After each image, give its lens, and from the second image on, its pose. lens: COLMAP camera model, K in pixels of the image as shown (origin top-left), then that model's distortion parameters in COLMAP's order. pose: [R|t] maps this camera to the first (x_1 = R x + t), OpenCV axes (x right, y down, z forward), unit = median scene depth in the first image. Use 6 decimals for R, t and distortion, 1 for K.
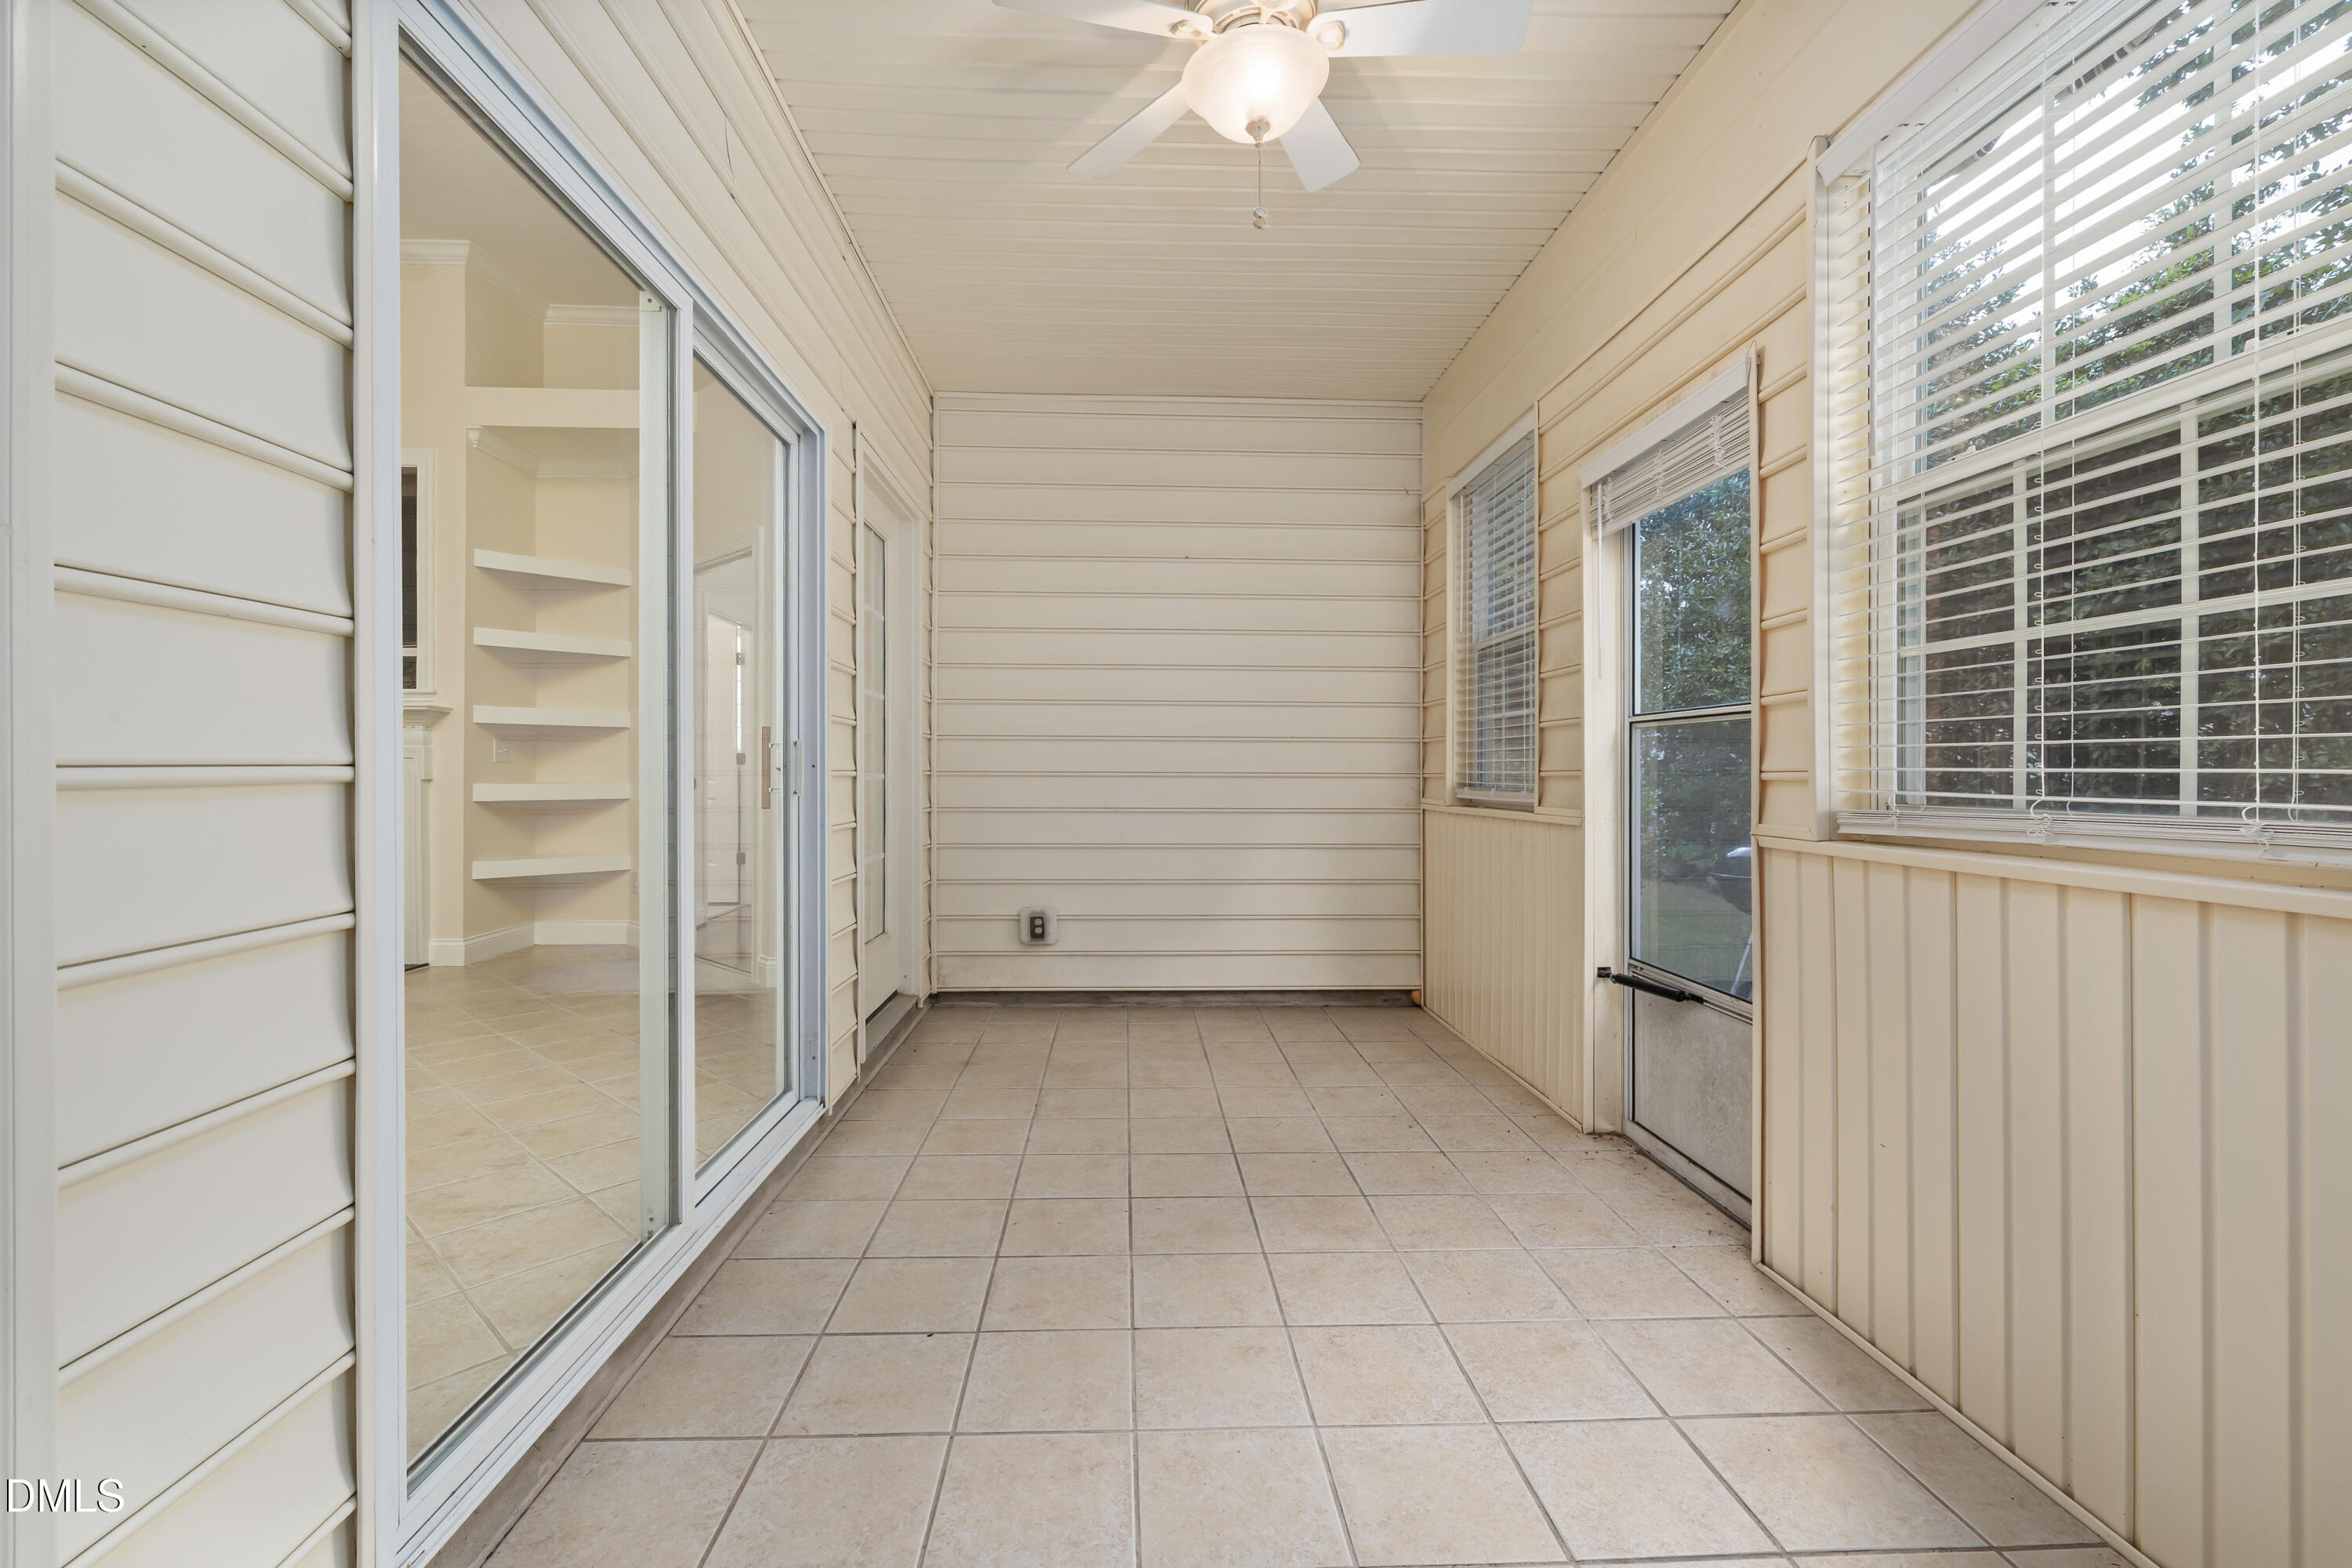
lens RADIAL K [[993.3, 0, 1170.0], [0, 993.3, 771.8], [0, 0, 1]] dist [-0.001327, 0.000730]
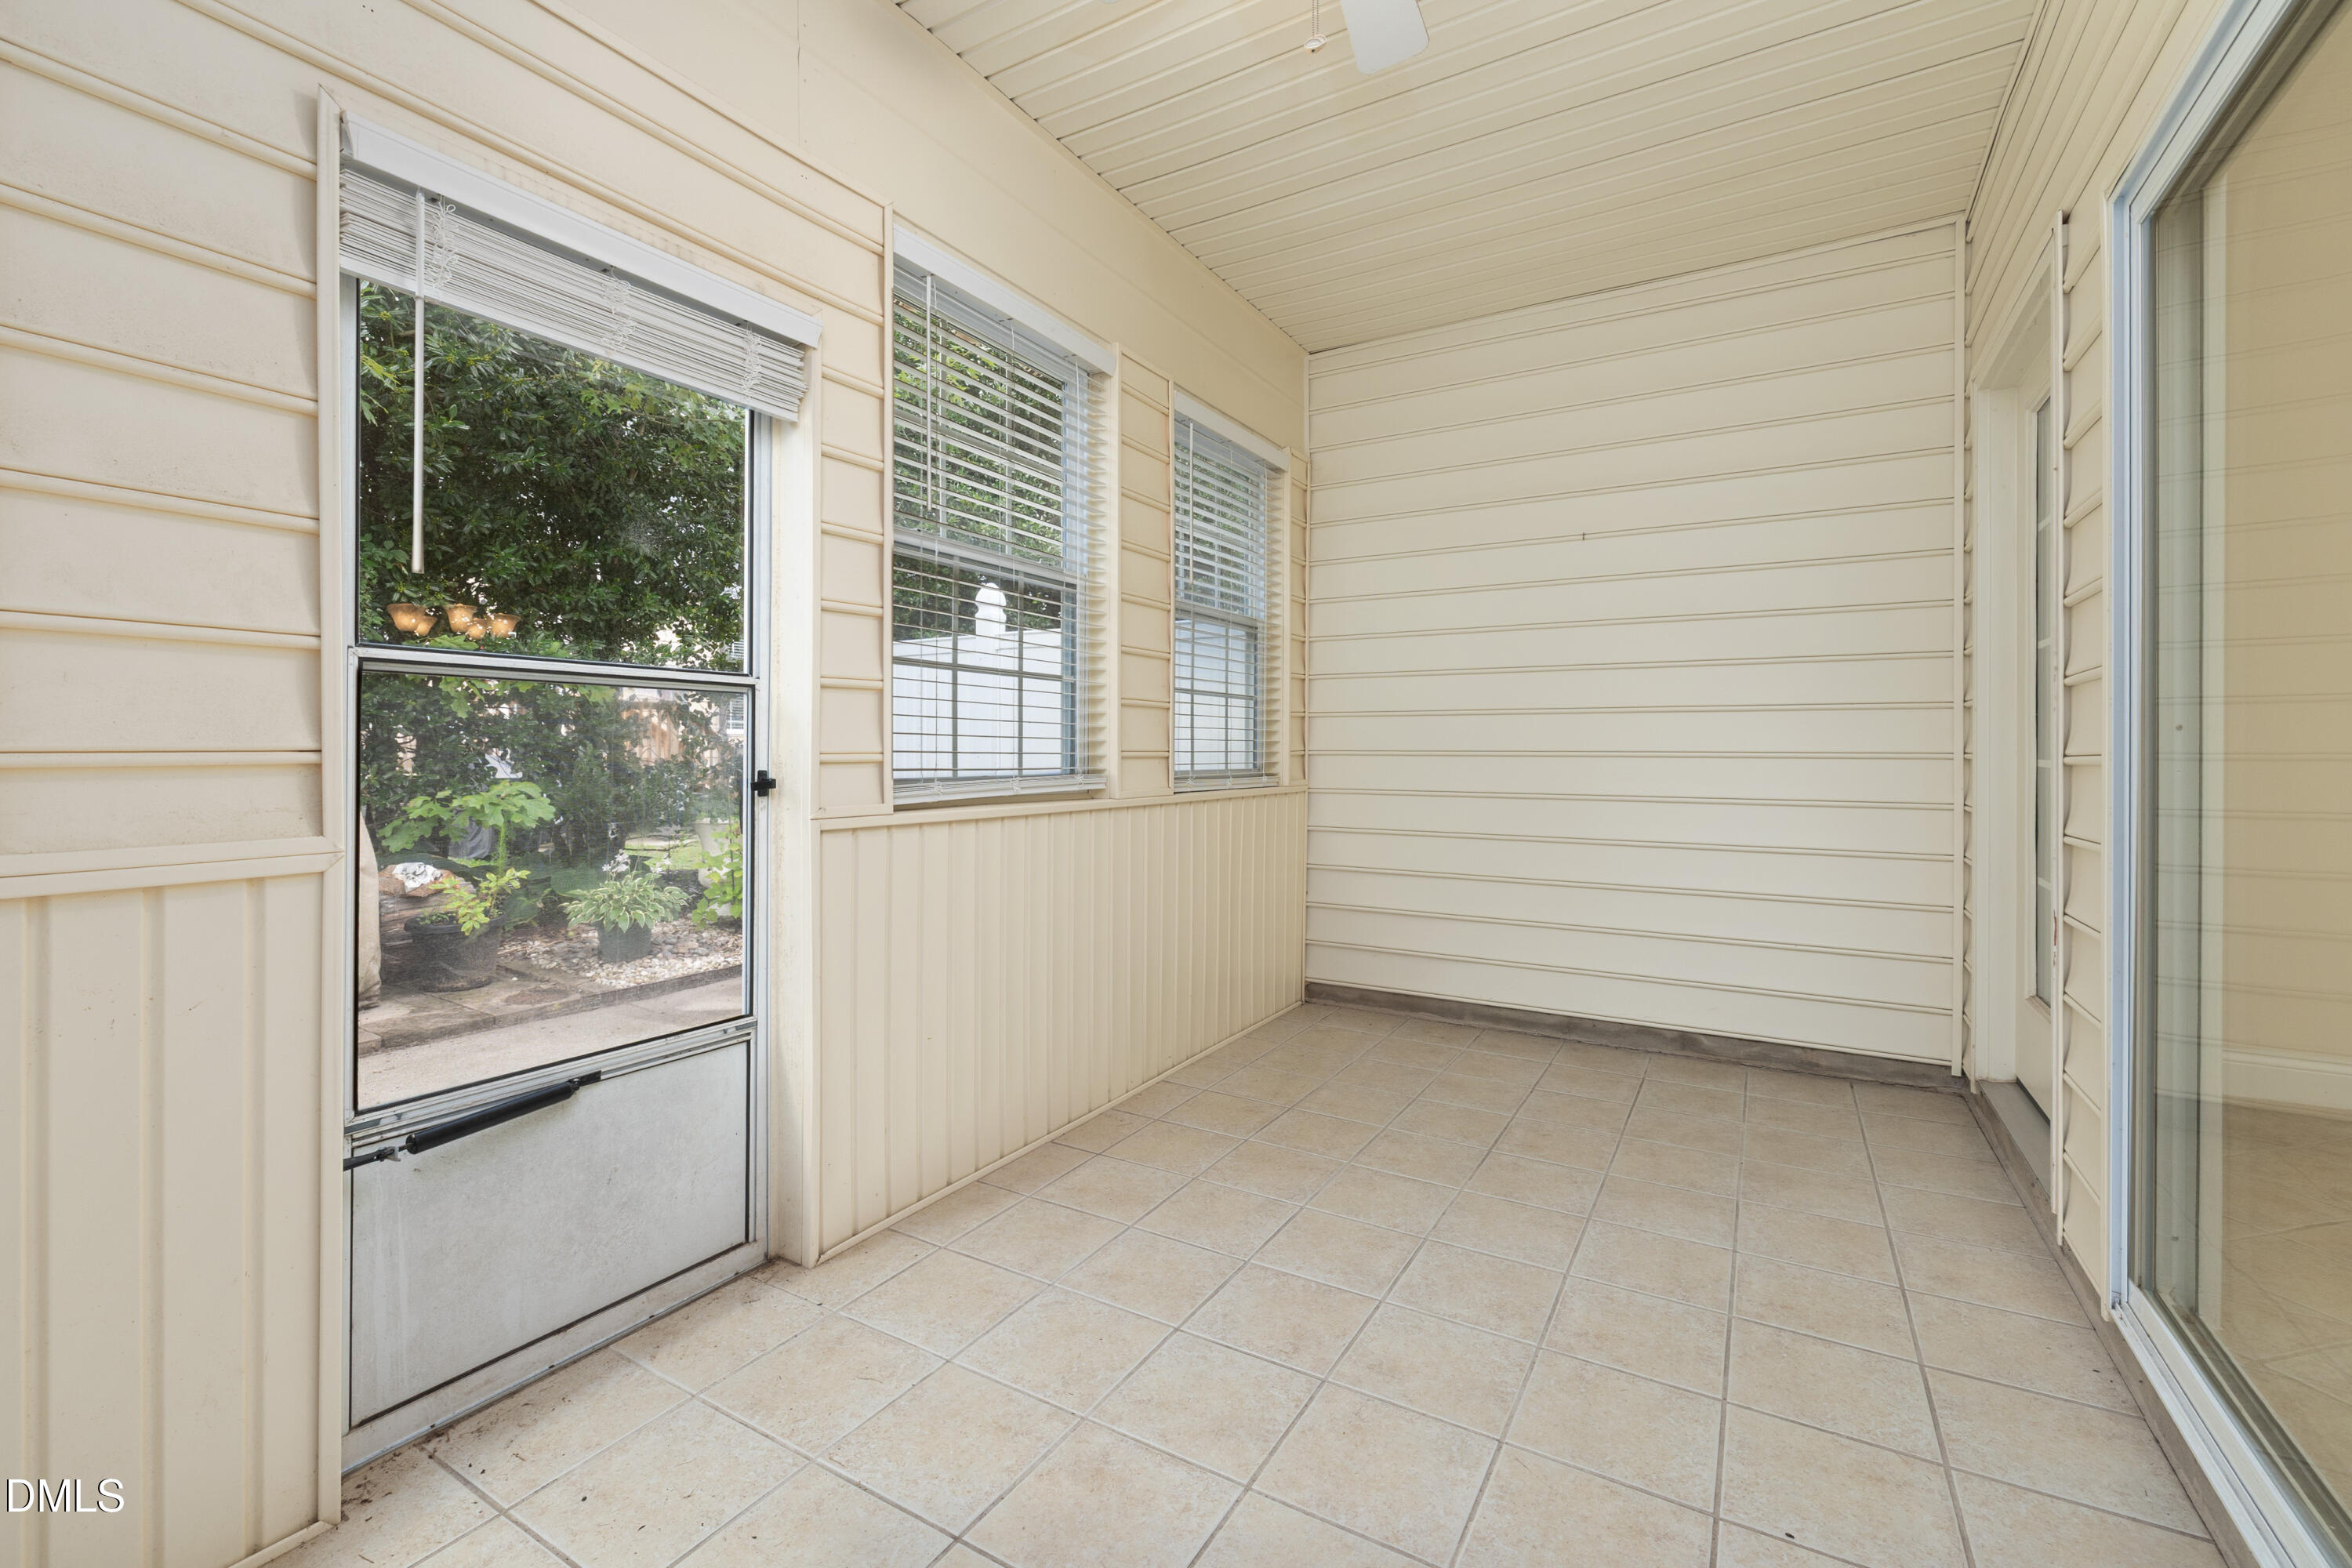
lens RADIAL K [[993.3, 0, 1178.4], [0, 993.3, 763.1], [0, 0, 1]] dist [-0.001327, 0.000730]
pose [[-0.831058, -0.009891, 0.556098, -0.224186], [-0.003315, 0.999912, 0.012831, -0.002443], [-0.556176, 0.008820, -0.831018, 1.541950]]
